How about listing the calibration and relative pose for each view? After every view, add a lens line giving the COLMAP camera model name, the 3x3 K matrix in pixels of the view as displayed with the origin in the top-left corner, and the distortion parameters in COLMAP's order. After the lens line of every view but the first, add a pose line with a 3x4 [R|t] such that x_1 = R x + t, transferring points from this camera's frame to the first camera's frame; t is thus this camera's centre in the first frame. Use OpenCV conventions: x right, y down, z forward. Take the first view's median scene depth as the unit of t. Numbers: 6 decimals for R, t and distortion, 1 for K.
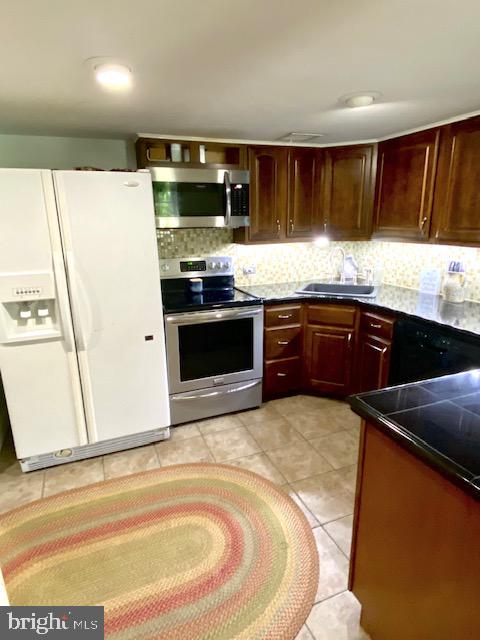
lens RADIAL K [[364.9, 0, 240.0], [0, 364.9, 320.0], [0, 0, 1]] dist [0.059555, -0.092622]
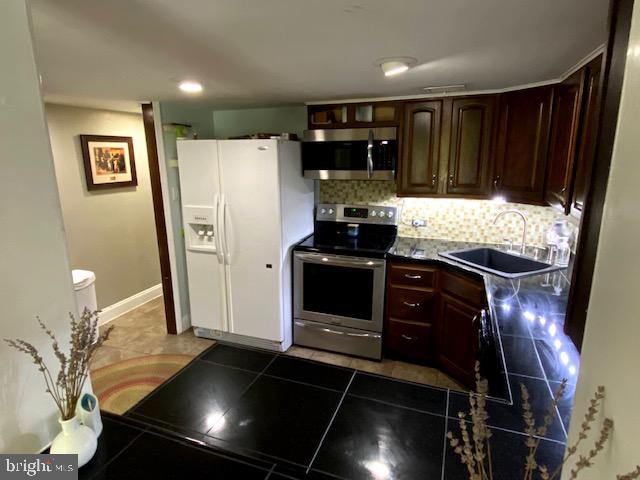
lens RADIAL K [[364.9, 0, 320.0], [0, 364.9, 240.0], [0, 0, 1]] dist [0.059555, -0.092622]
pose [[0.737287, 0.166471, -0.654748, 0.544447], [-0.182403, 0.982224, 0.044335, -0.100310], [0.650489, 0.086741, 0.754546, 0.125346]]
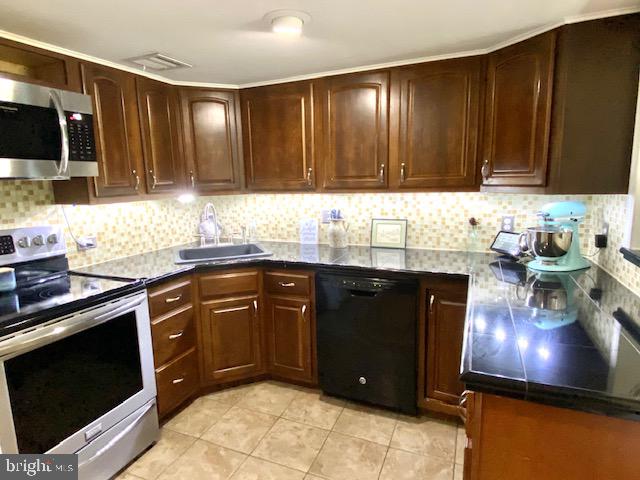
lens RADIAL K [[376.2, 0, 320.0], [0, 376.2, 240.0], [0, 0, 1]] dist [0.062273, -0.060639]
pose [[0.703664, -0.115330, 0.701111, -0.187296], [0.198638, 0.979326, -0.038266, -0.036474], [-0.682203, 0.166193, 0.712025, 0.246457]]
